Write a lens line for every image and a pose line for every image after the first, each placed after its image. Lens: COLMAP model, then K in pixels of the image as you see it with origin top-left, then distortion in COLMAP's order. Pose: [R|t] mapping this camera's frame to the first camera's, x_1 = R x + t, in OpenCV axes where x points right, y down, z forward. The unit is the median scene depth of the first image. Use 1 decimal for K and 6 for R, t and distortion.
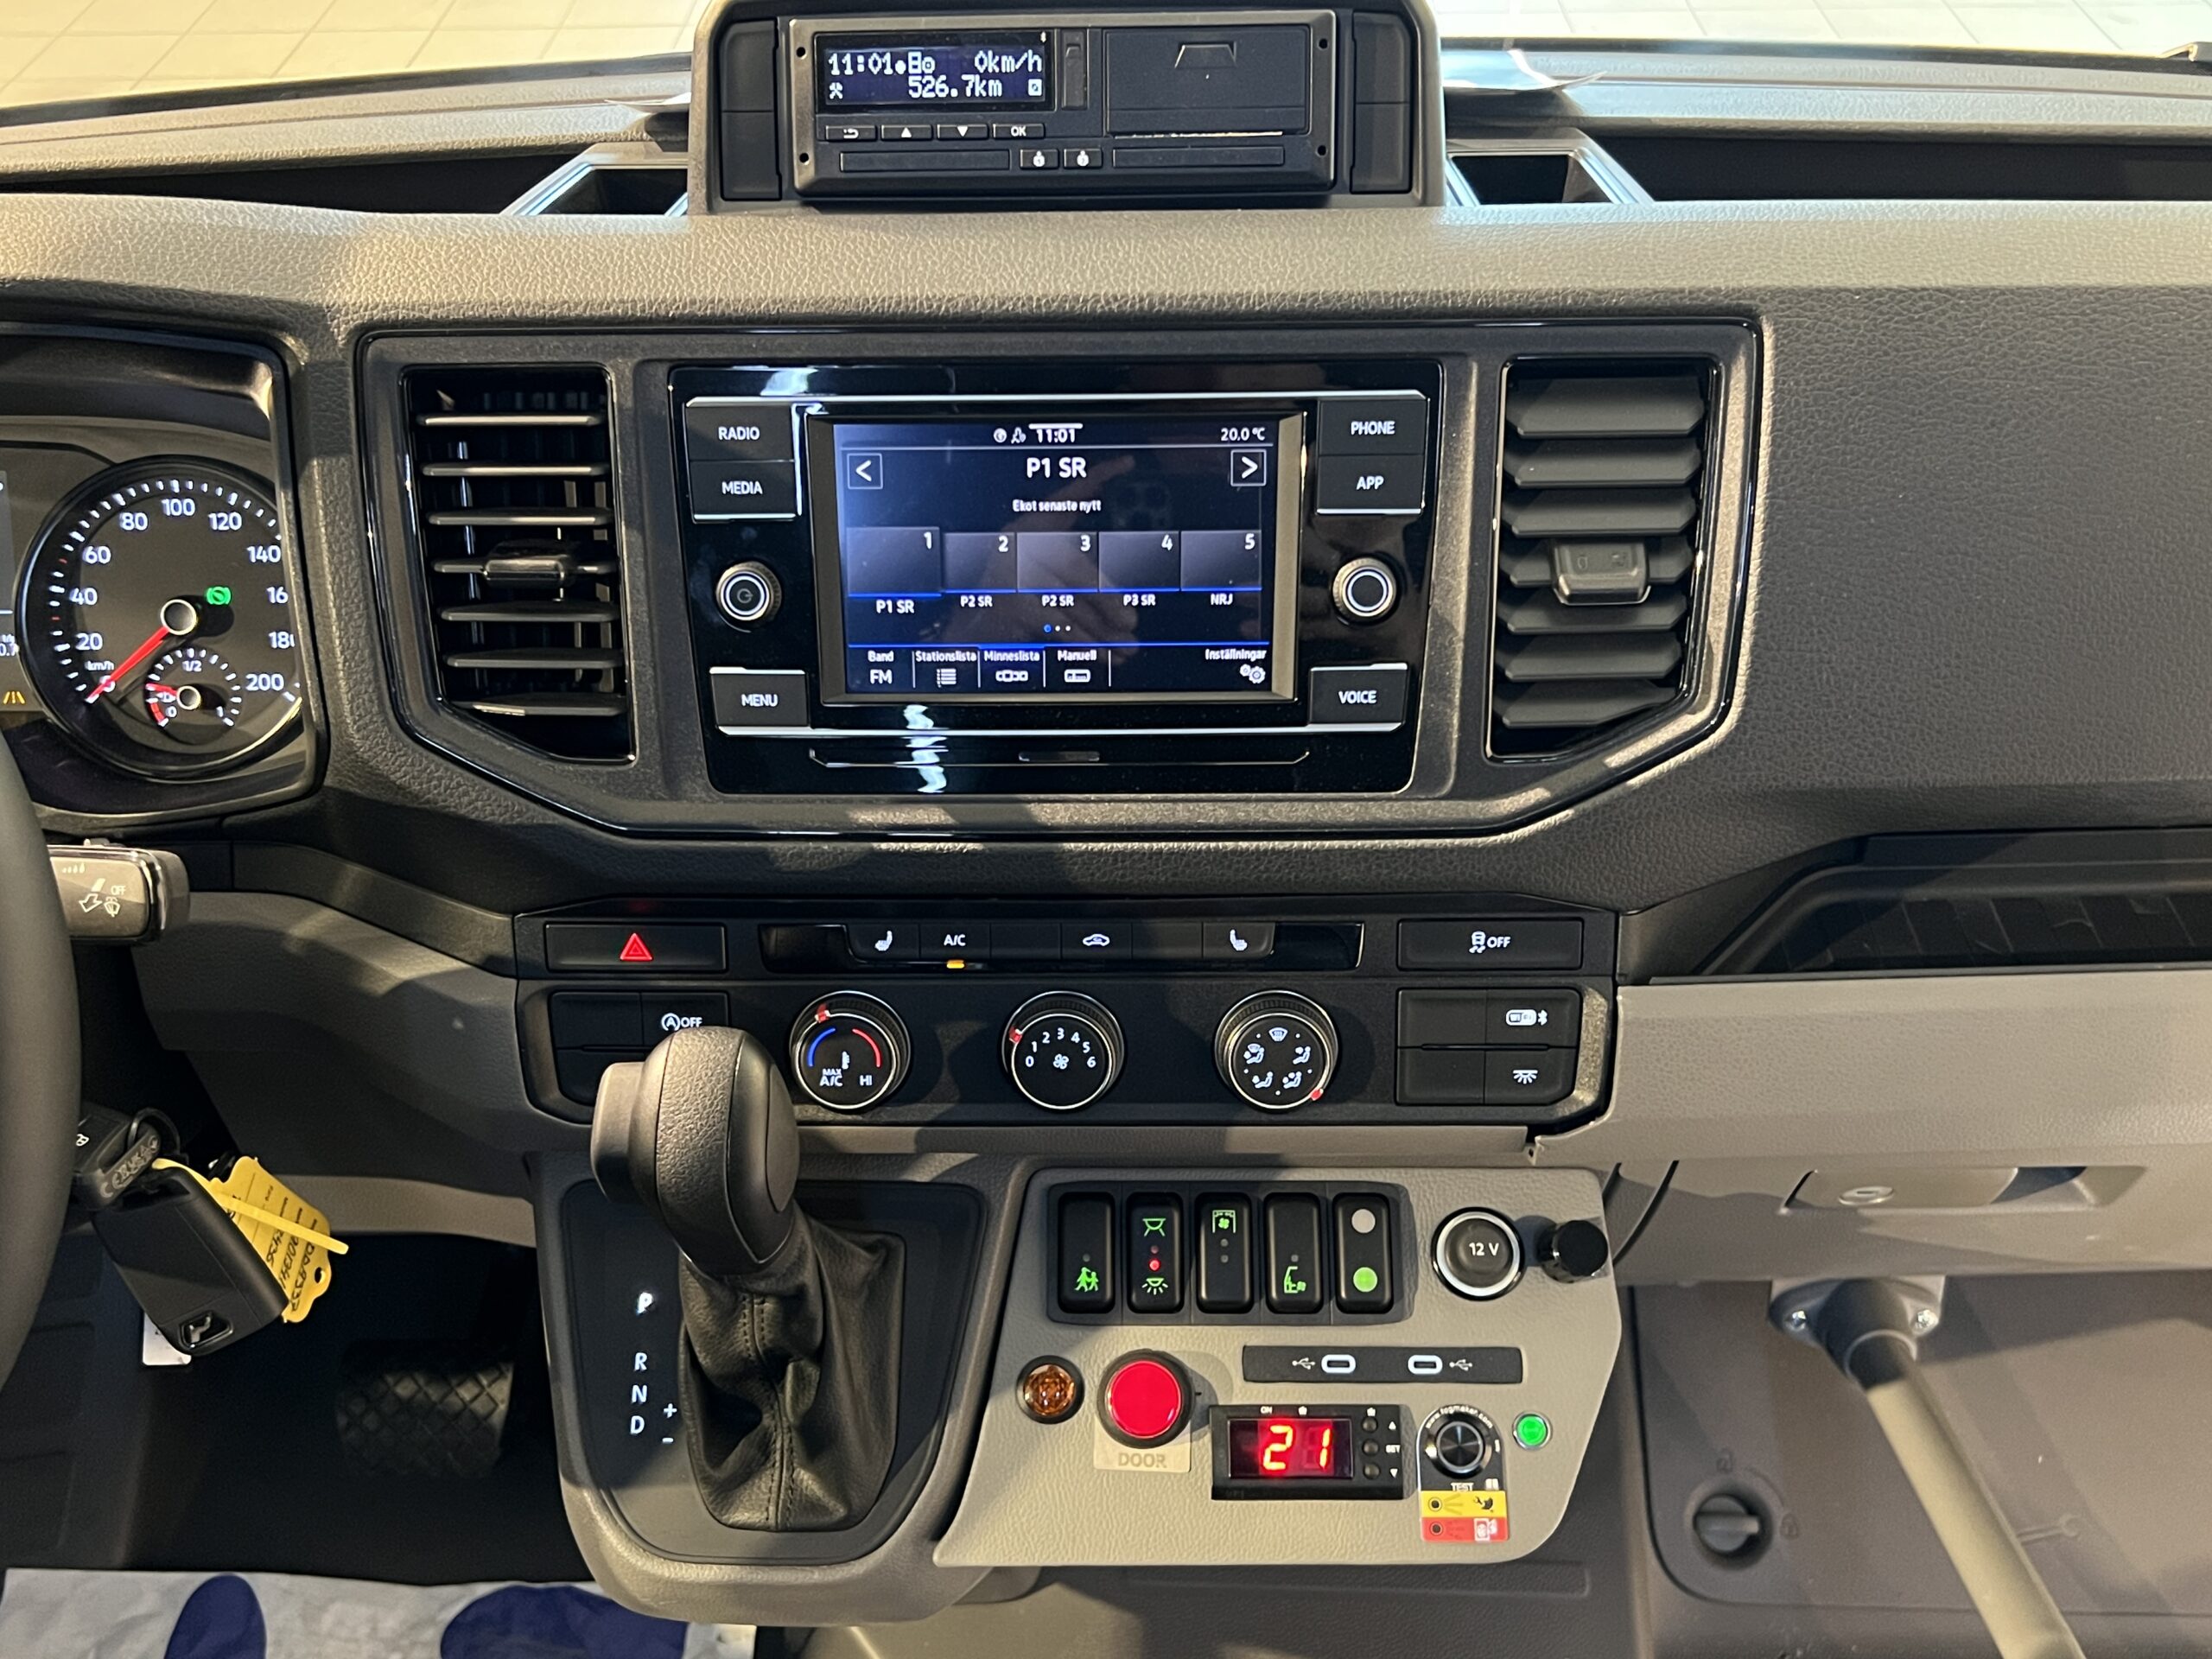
lens RADIAL K [[2215.7, 0, 1090.2], [0, 2215.7, 830.9], [0, 0, 1]] dist [0.142747, -0.367252]
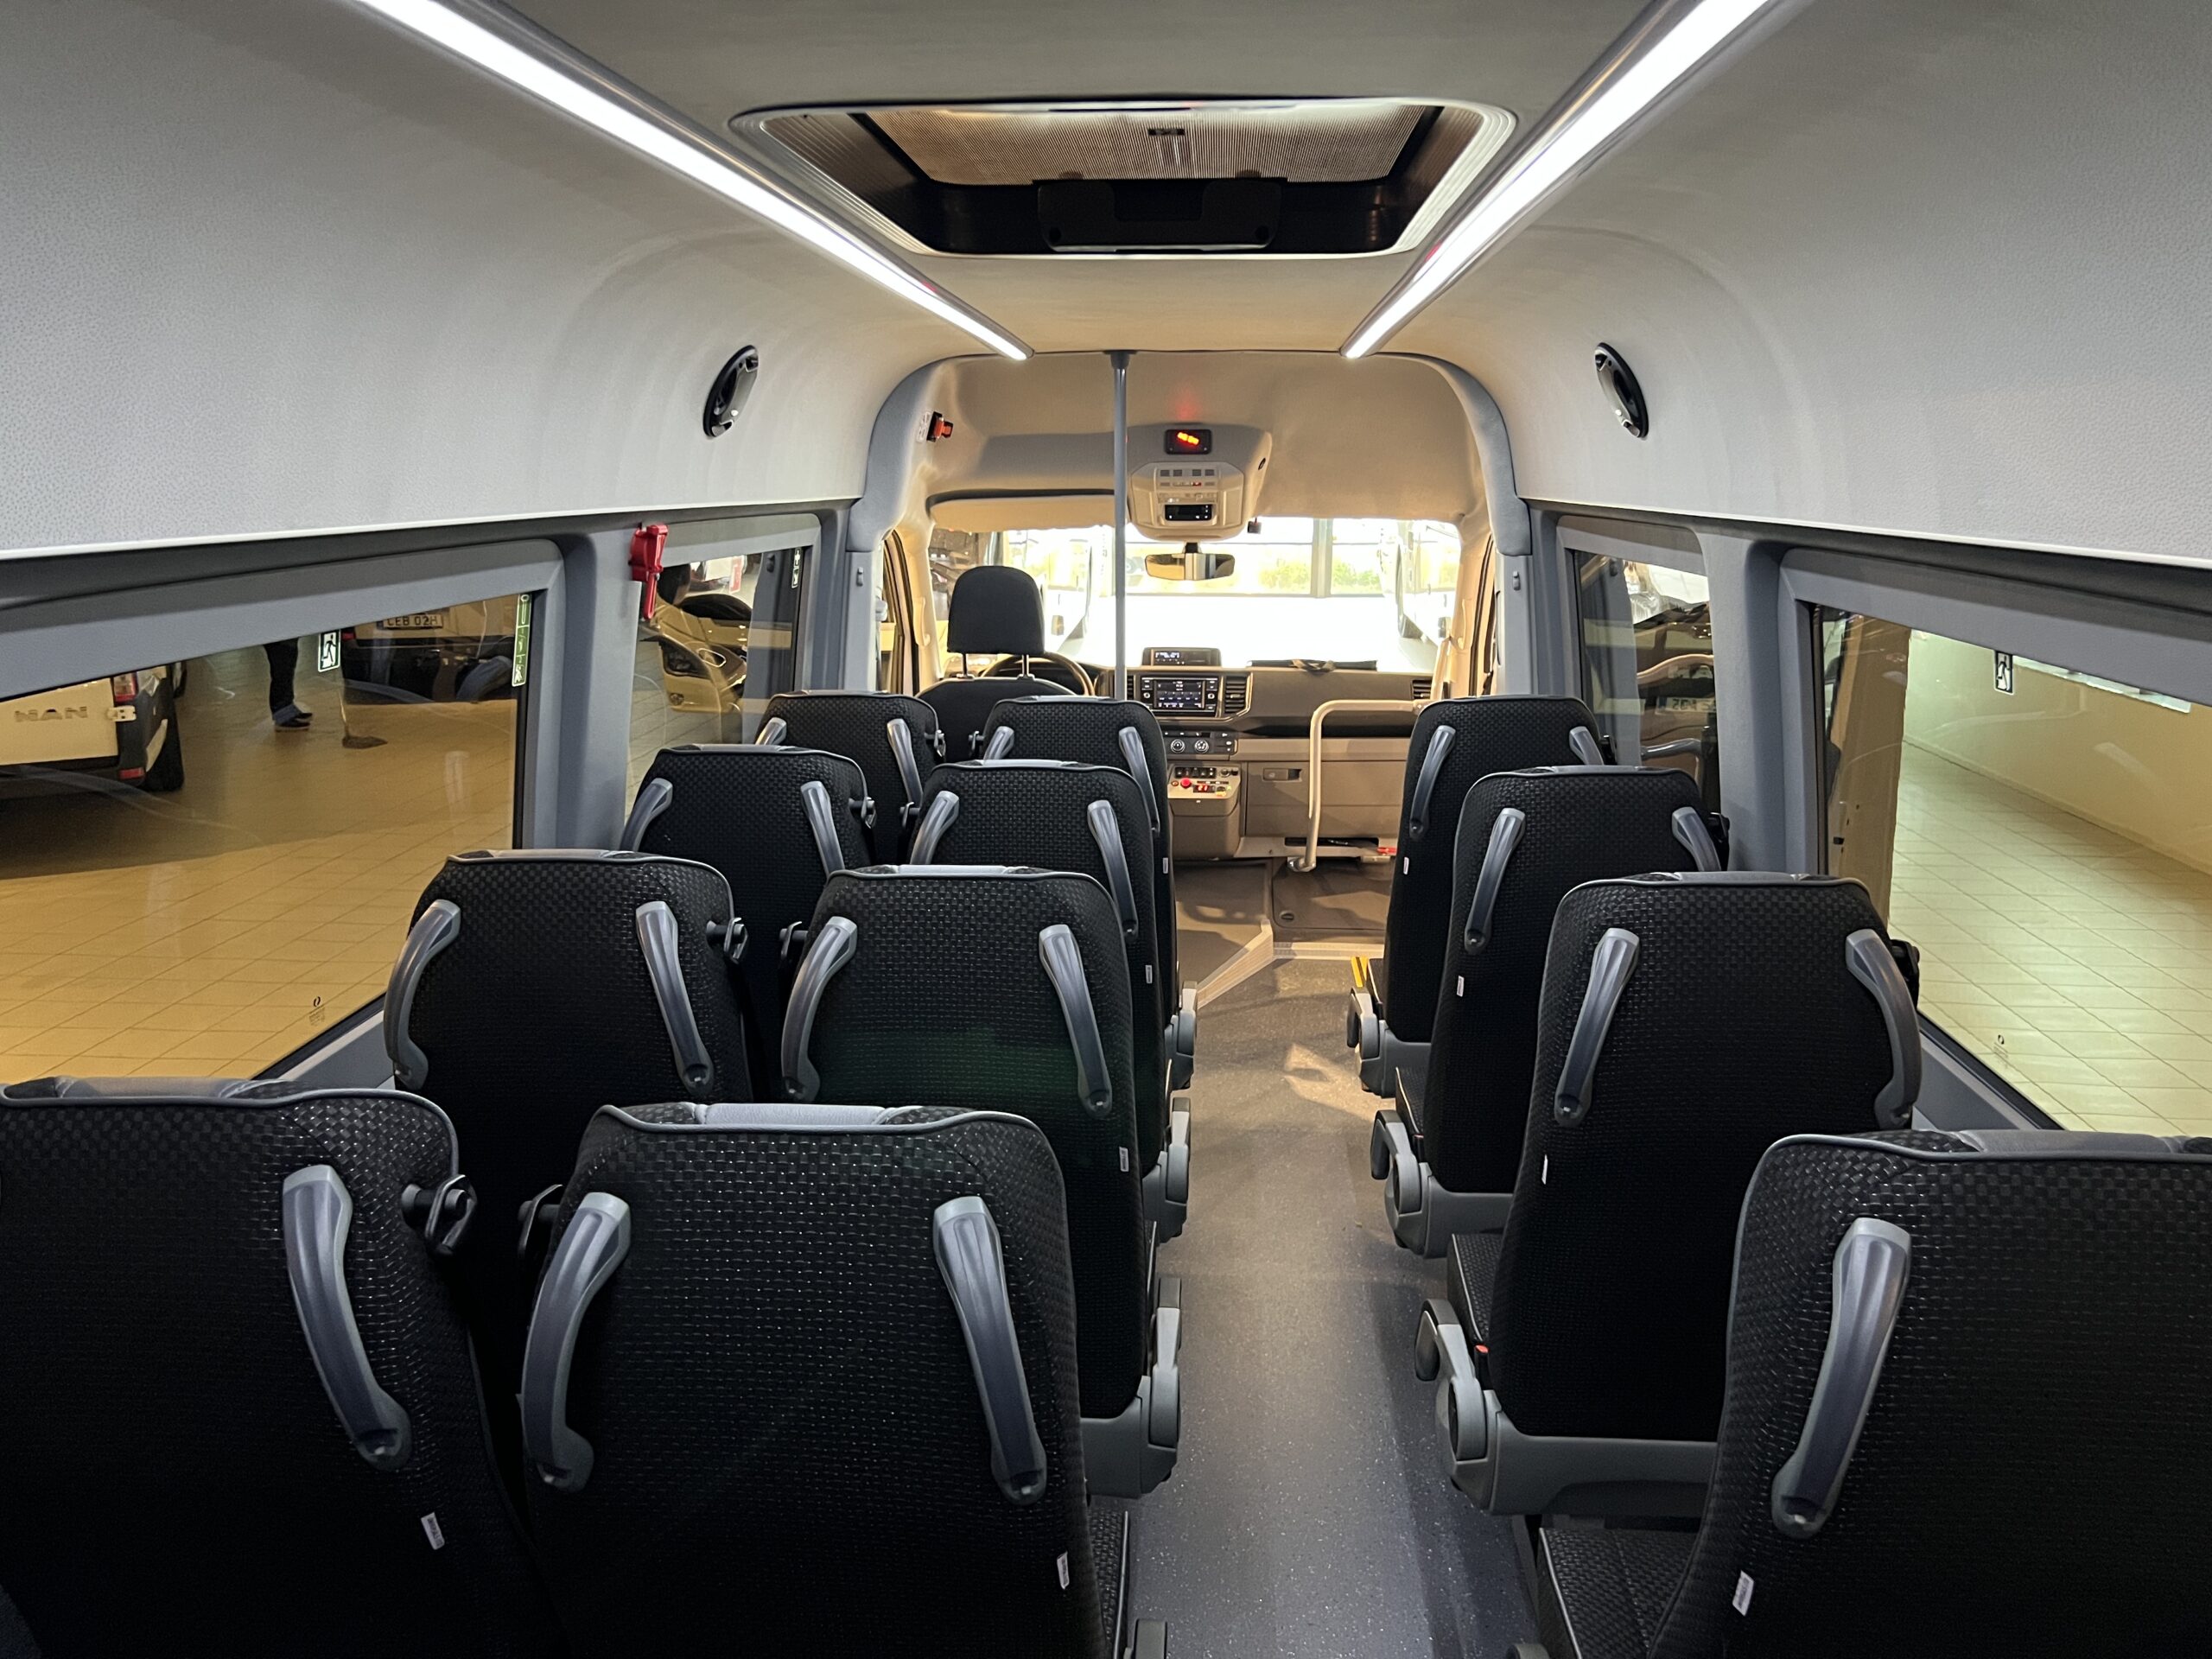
lens RADIAL K [[1672.6, 0, 1124.8], [0, 1672.6, 830.5], [0, 0, 1]] dist [0.052485, -0.004449]
pose [[0.998853, 0.035938, -0.031625, -0.000201], [-0.046253, 0.894849, -0.443967, 3.385470], [0.012344, 0.444920, 0.895485, -4.866074]]
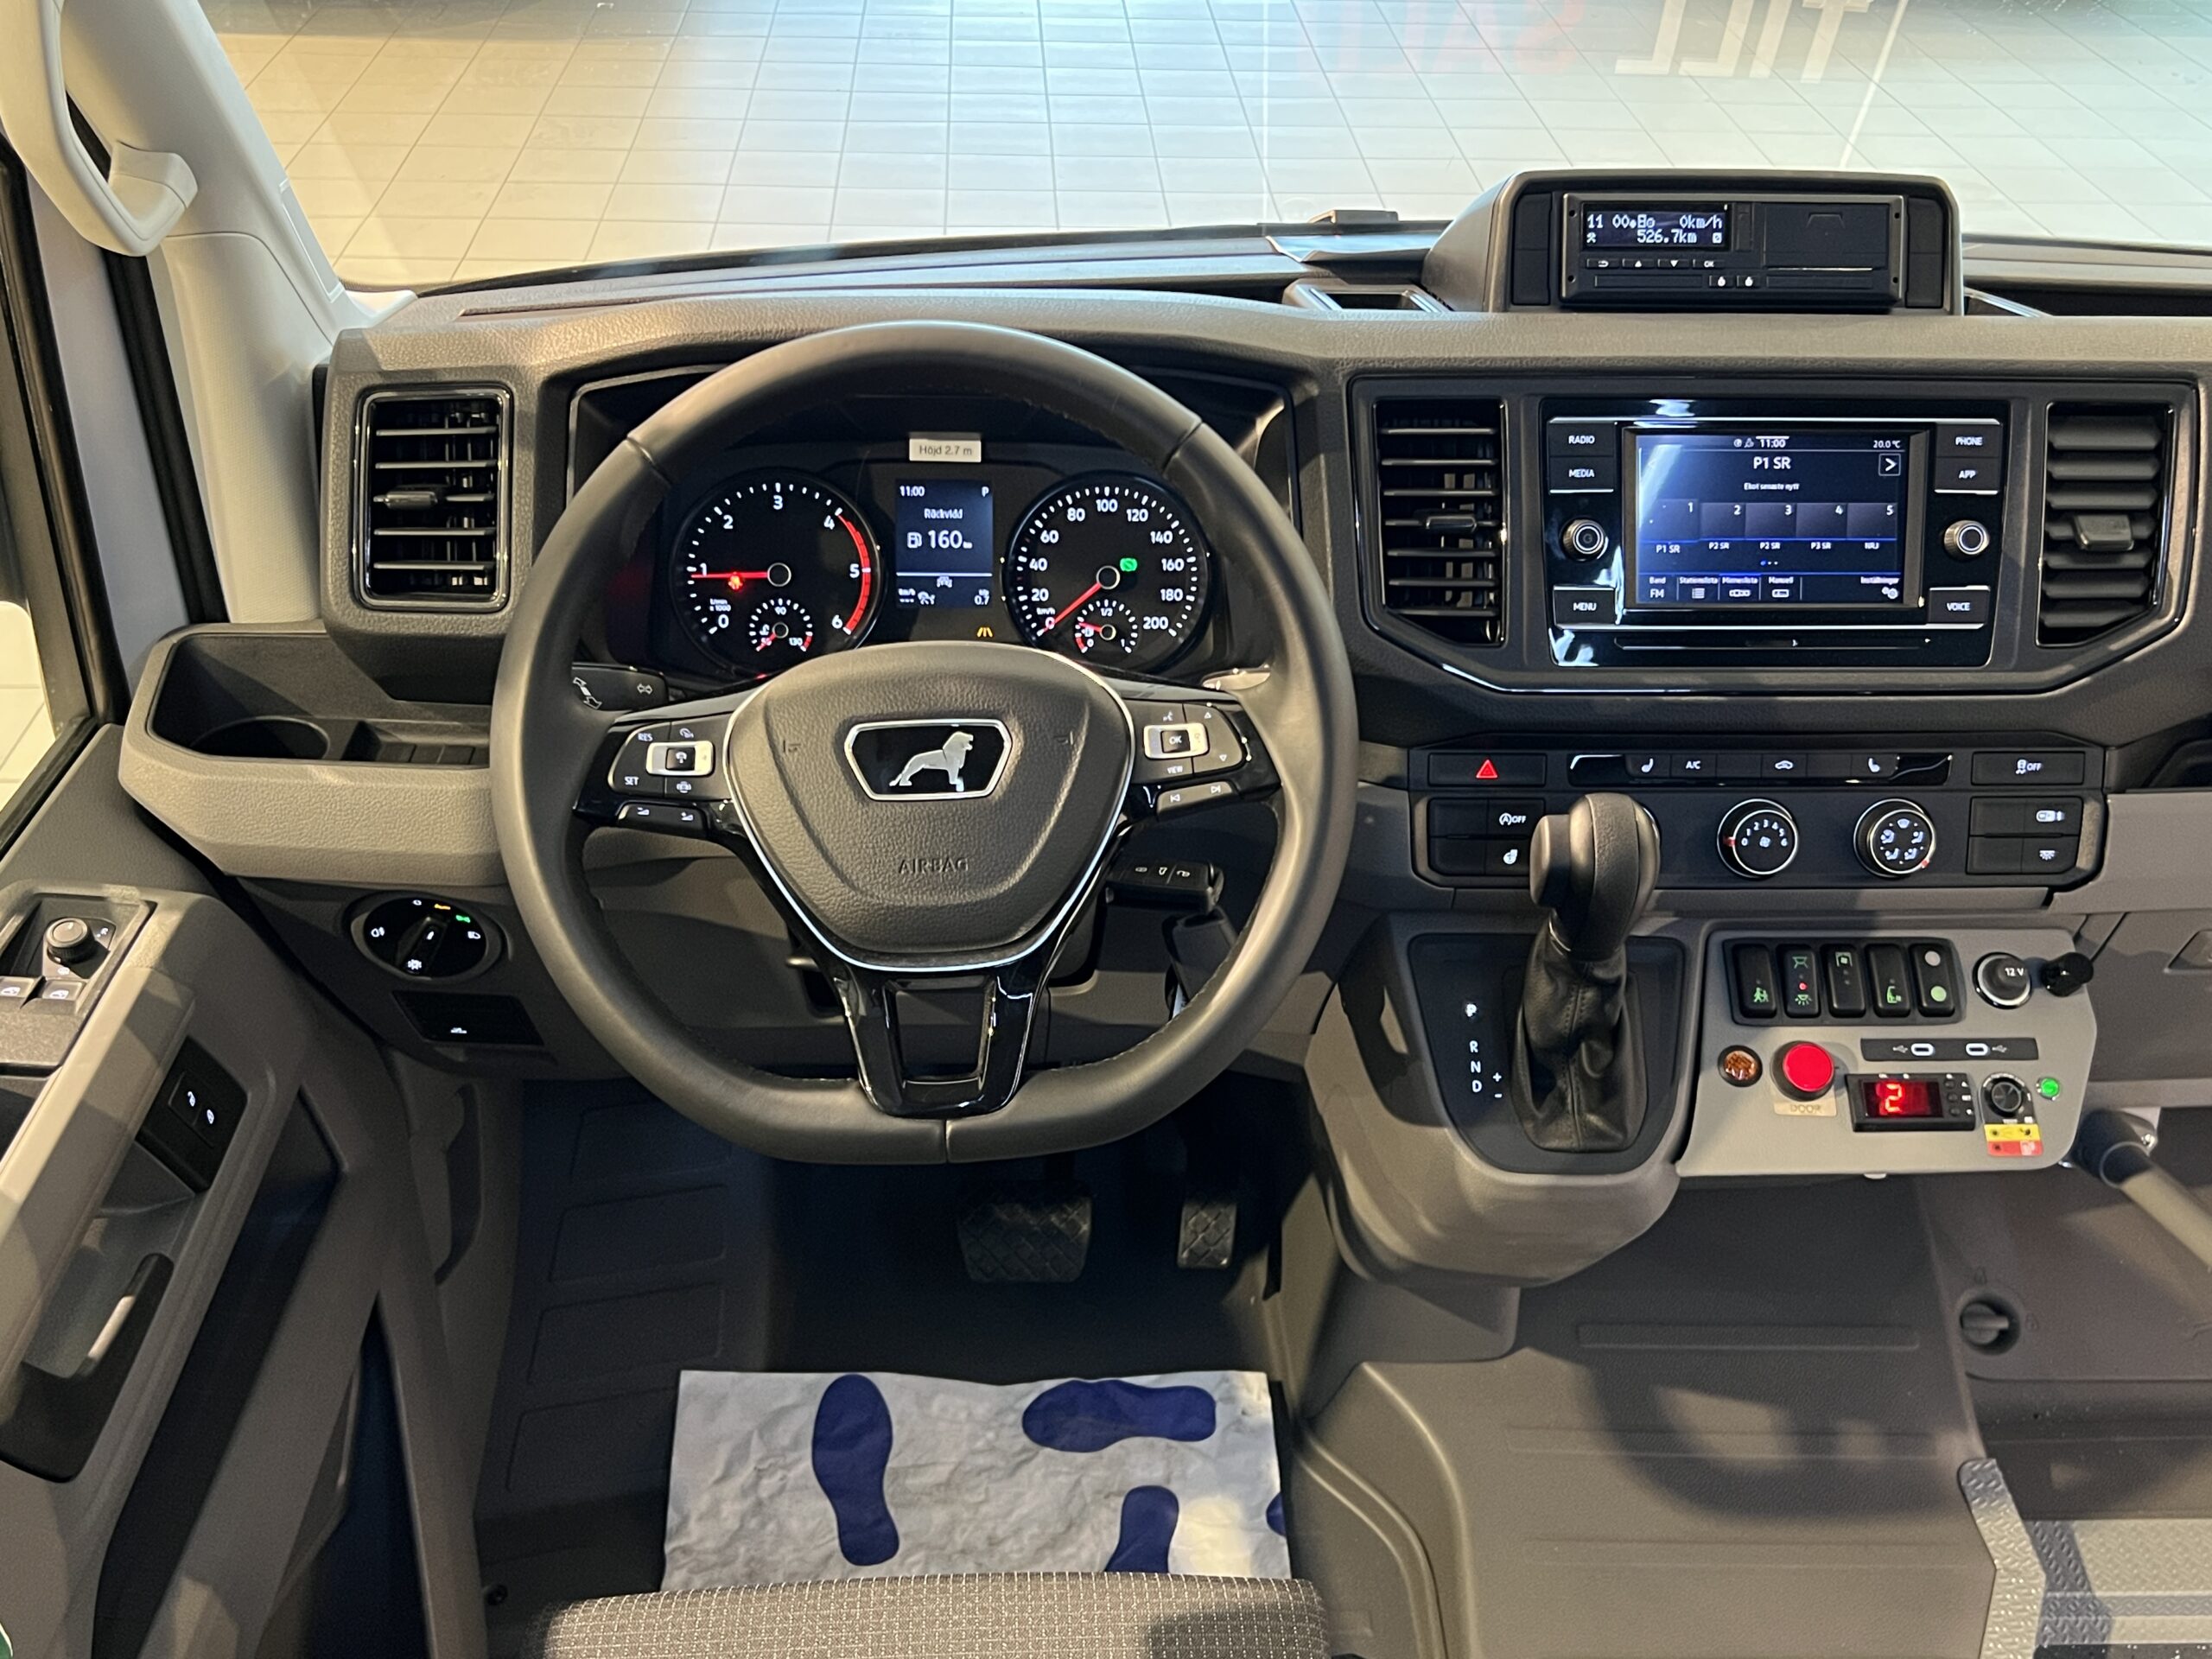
lens RADIAL K [[2215.7, 0, 1090.2], [0, 2215.7, 830.9], [0, 0, 1]] dist [0.142747, -0.367252]
pose [[0.996839, 0.004327, 0.079328, -0.592338], [0.002618, 0.996184, -0.087236, 0.225532], [-0.079403, 0.087168, 0.993024, -0.510367]]
